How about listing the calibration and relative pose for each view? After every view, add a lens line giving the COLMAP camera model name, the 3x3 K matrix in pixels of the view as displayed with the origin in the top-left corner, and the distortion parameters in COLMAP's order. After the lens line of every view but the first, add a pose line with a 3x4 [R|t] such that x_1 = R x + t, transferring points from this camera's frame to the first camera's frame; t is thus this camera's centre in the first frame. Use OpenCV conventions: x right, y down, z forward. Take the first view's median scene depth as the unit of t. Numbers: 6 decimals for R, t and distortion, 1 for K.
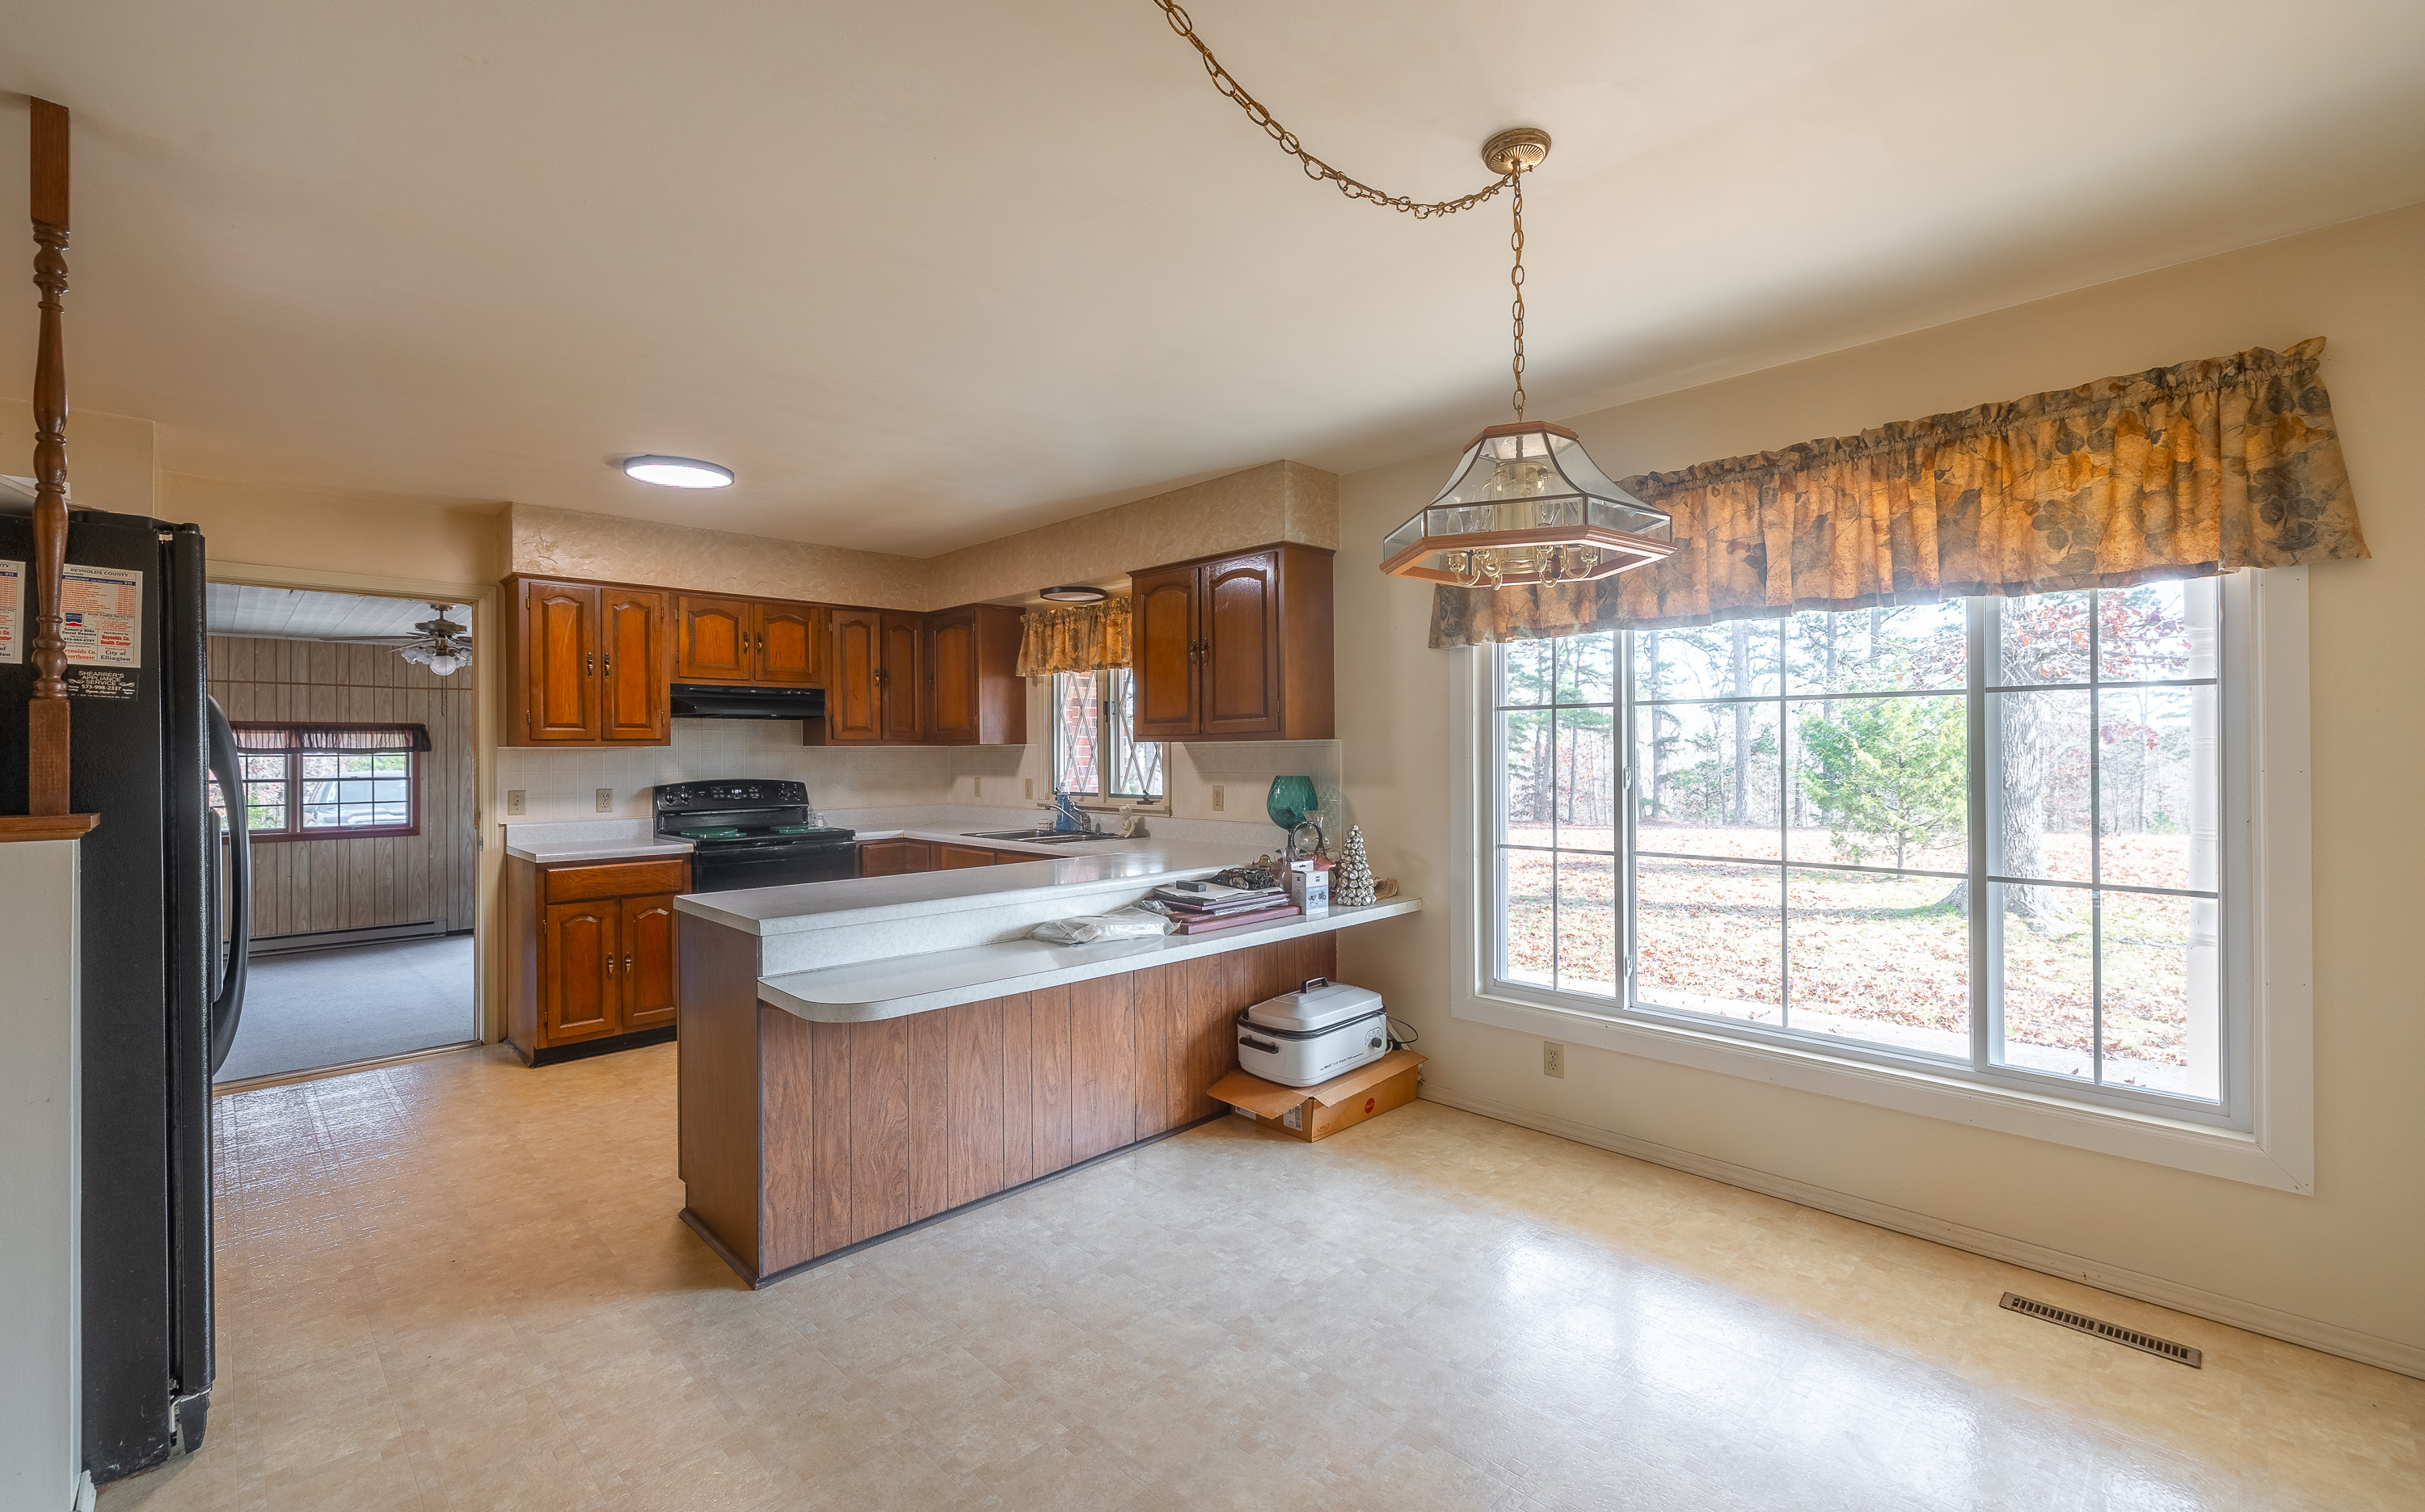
lens RADIAL K [[1008.6, 0, 1212.5], [0, 1008.6, 756.0], [0, 0, 1]] dist [-0.000544, -0.000143]
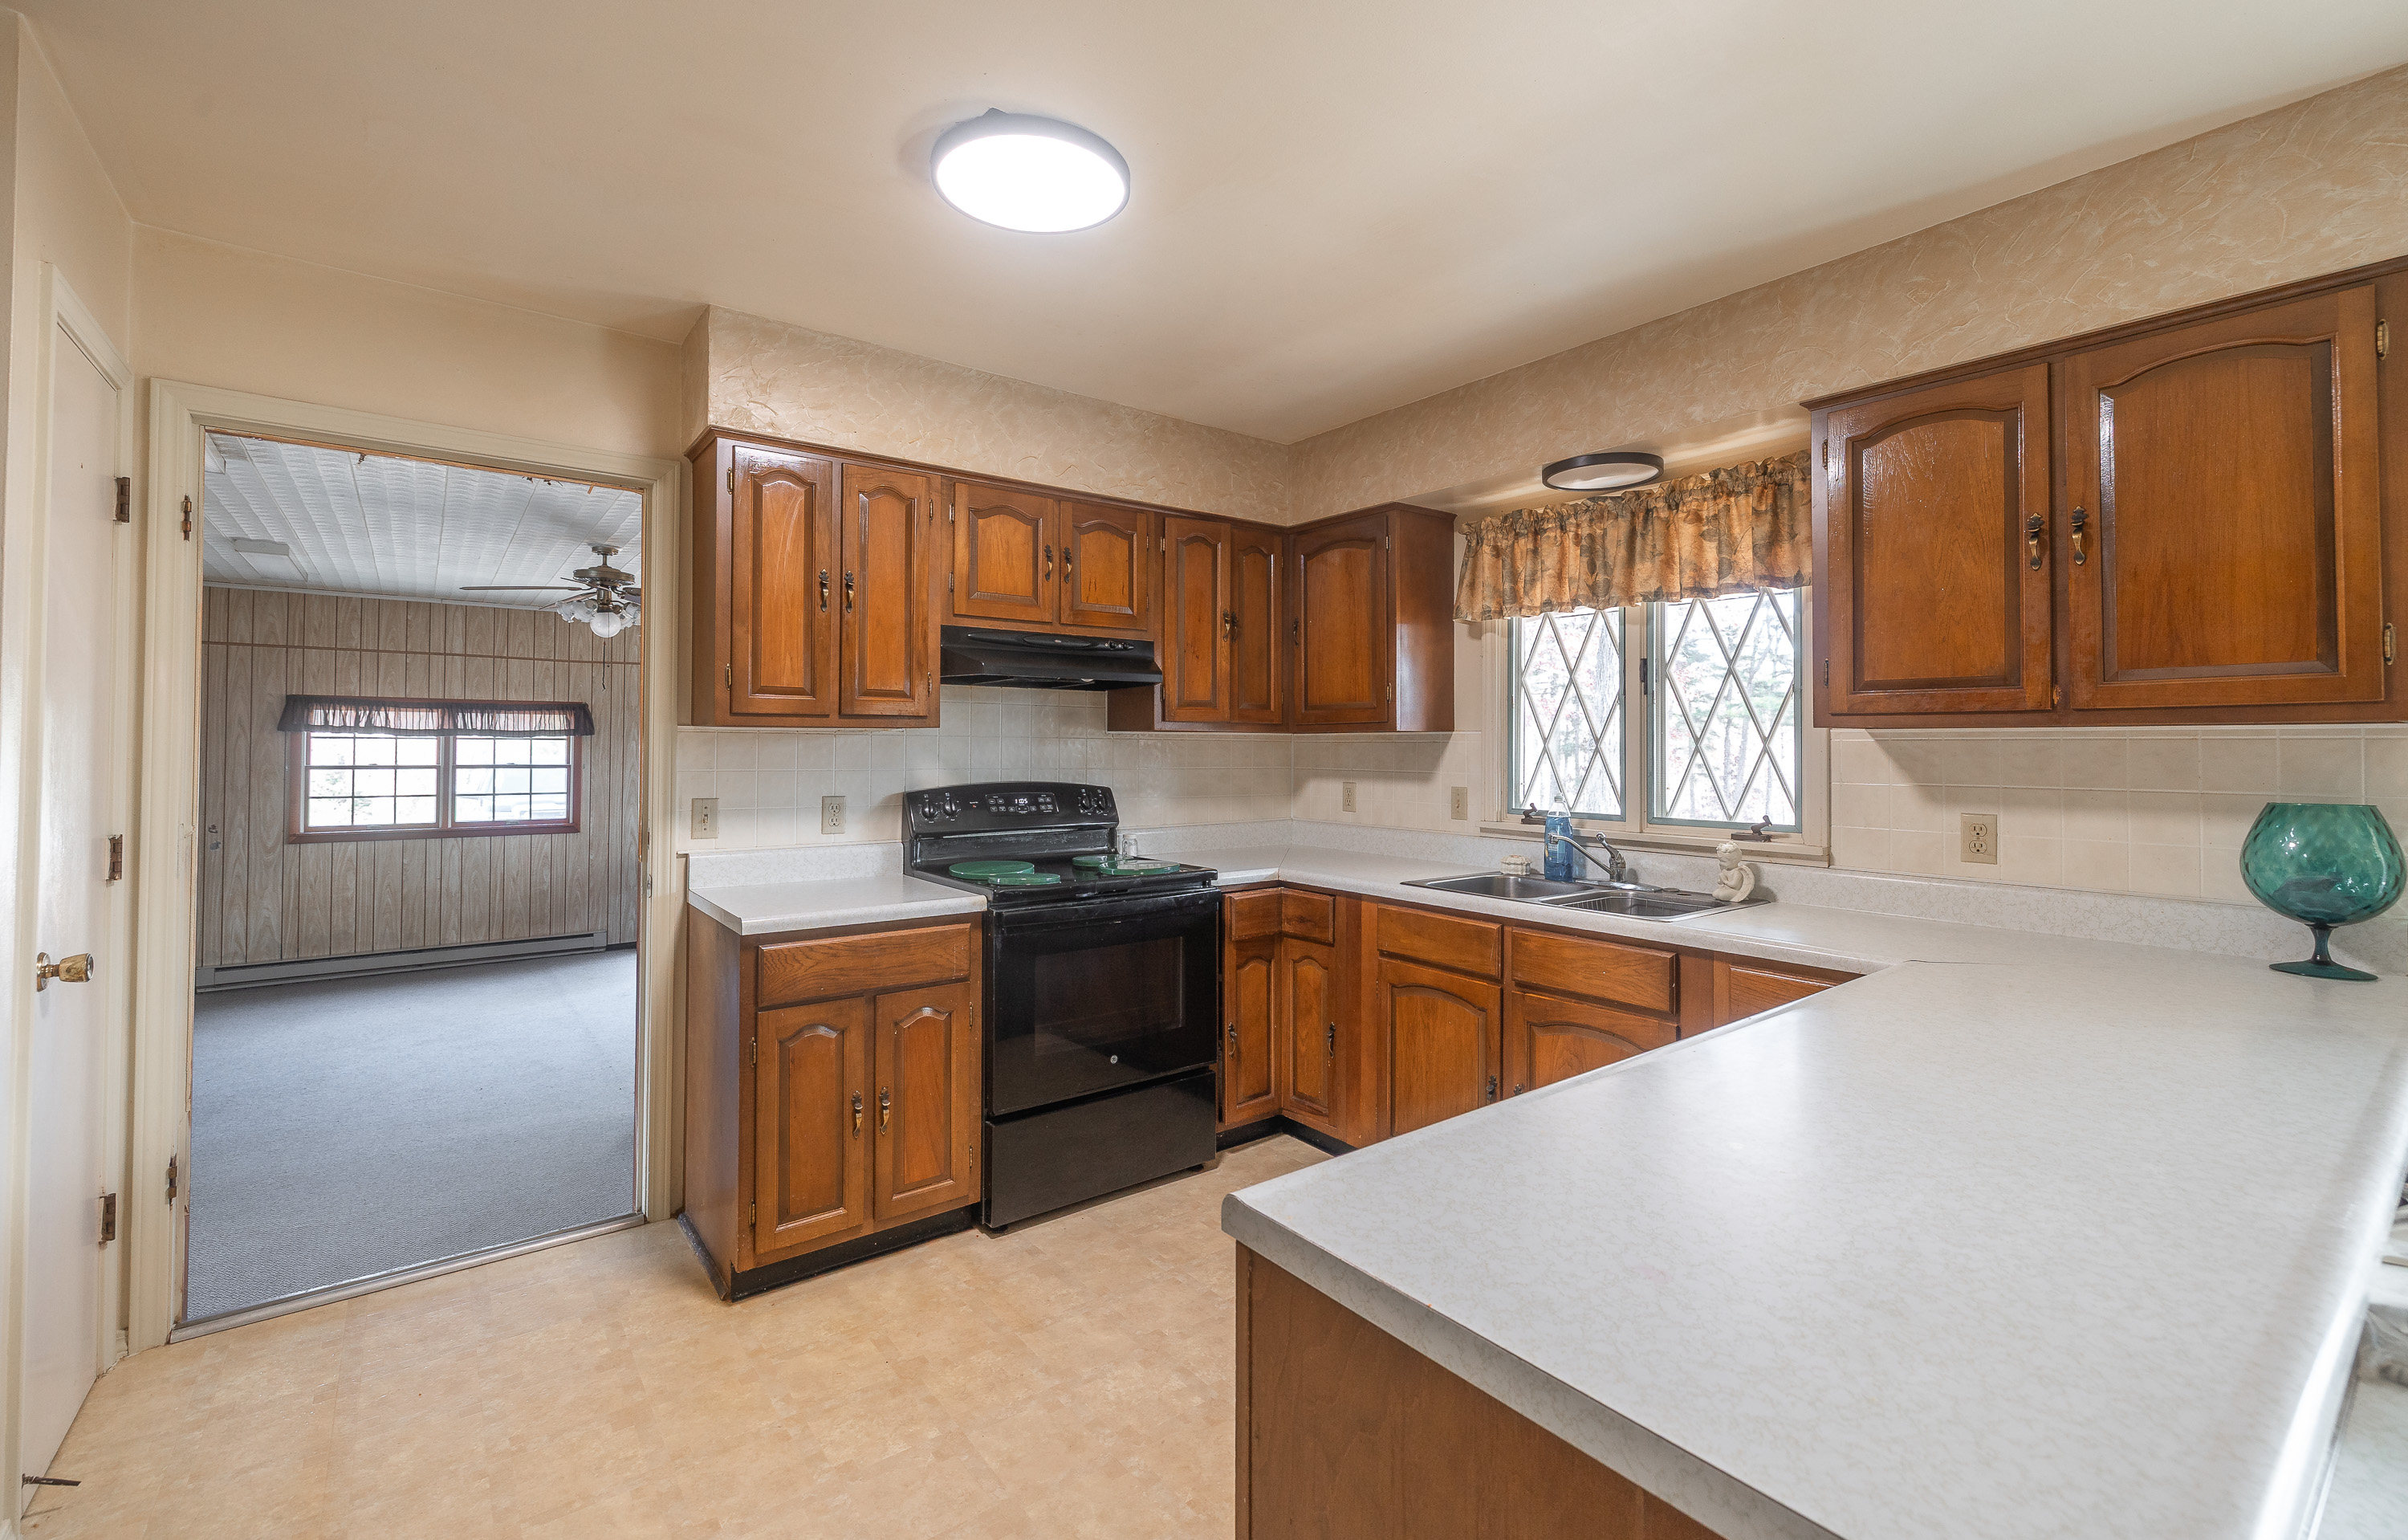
lens RADIAL K [[1022.7, 0, 1206.1], [0, 1022.7, 737.8], [0, 0, 1]] dist [0.001239, -0.000353]
pose [[0.992018, 0.010643, -0.125648, -0.274316], [-0.011953, 0.999882, -0.009679, -0.000051], [0.125530, 0.011104, 0.992028, 0.372783]]
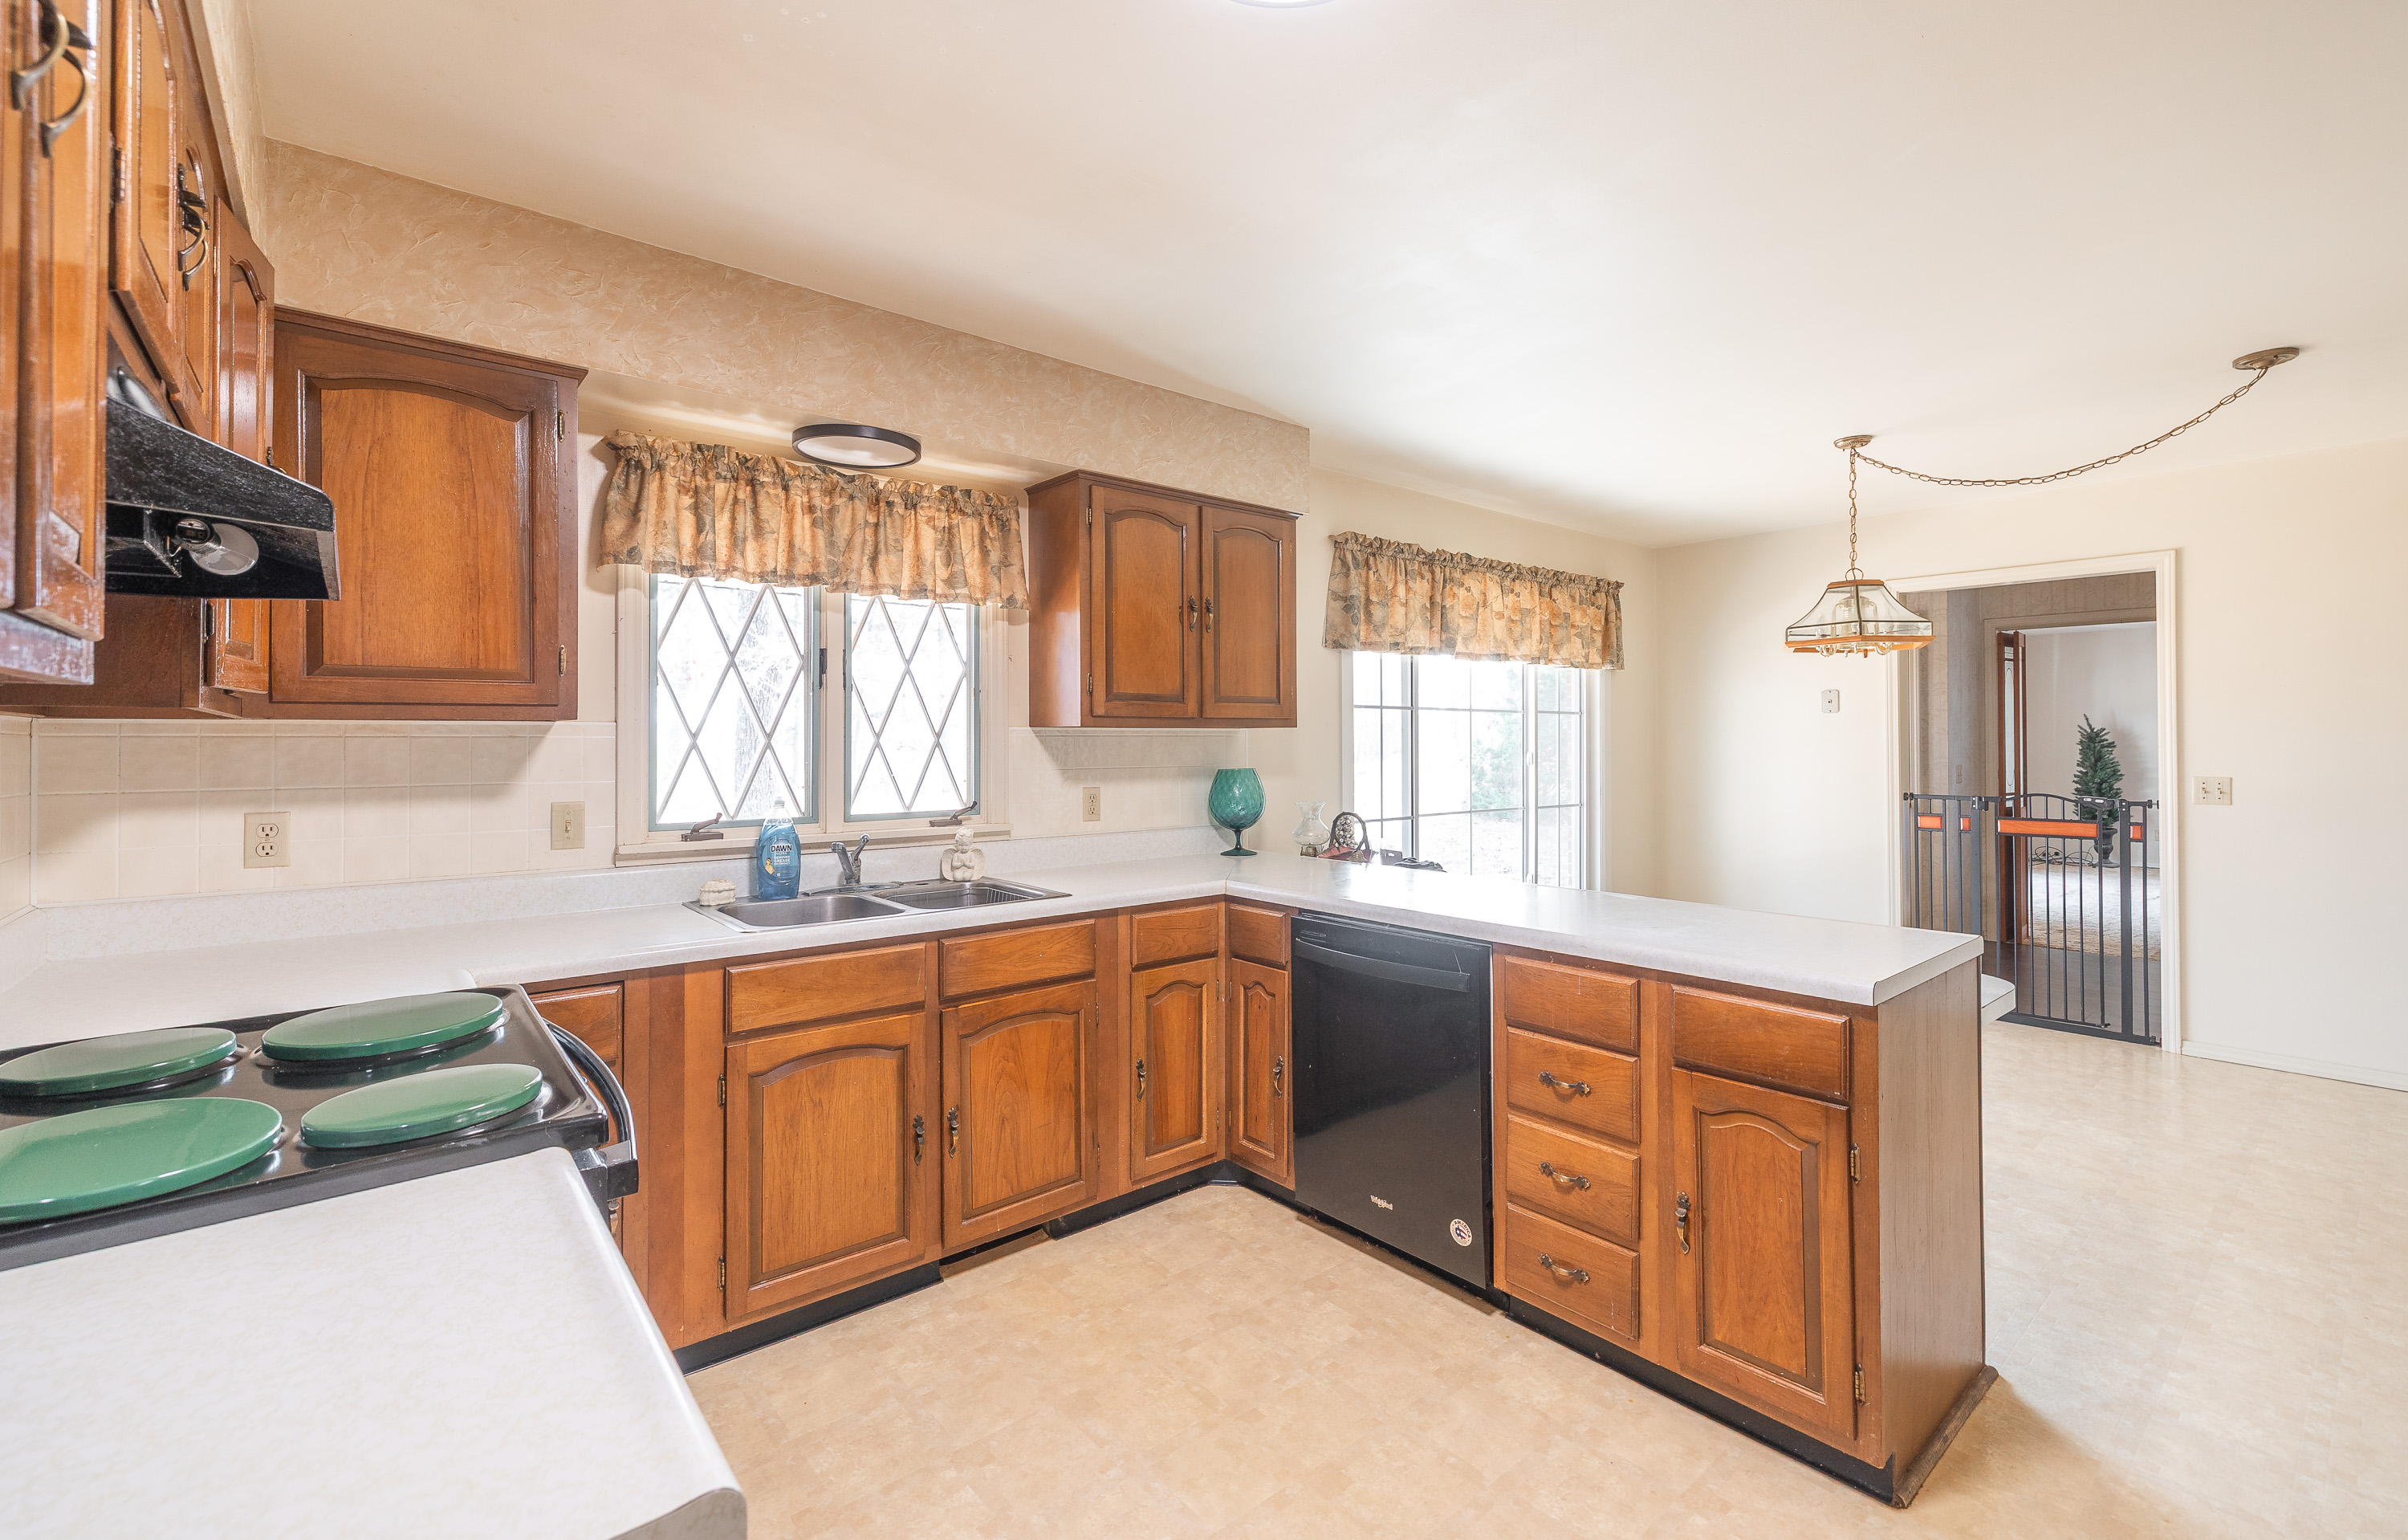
lens RADIAL K [[1022.7, 0, 1206.1], [0, 1022.7, 737.8], [0, 0, 1]] dist [0.001239, -0.000353]
pose [[0.084037, 0.007446, 0.996435, -0.632299], [0.003604, 0.999963, -0.007776, -0.000822], [-0.996456, 0.004245, 0.084007, 0.732363]]
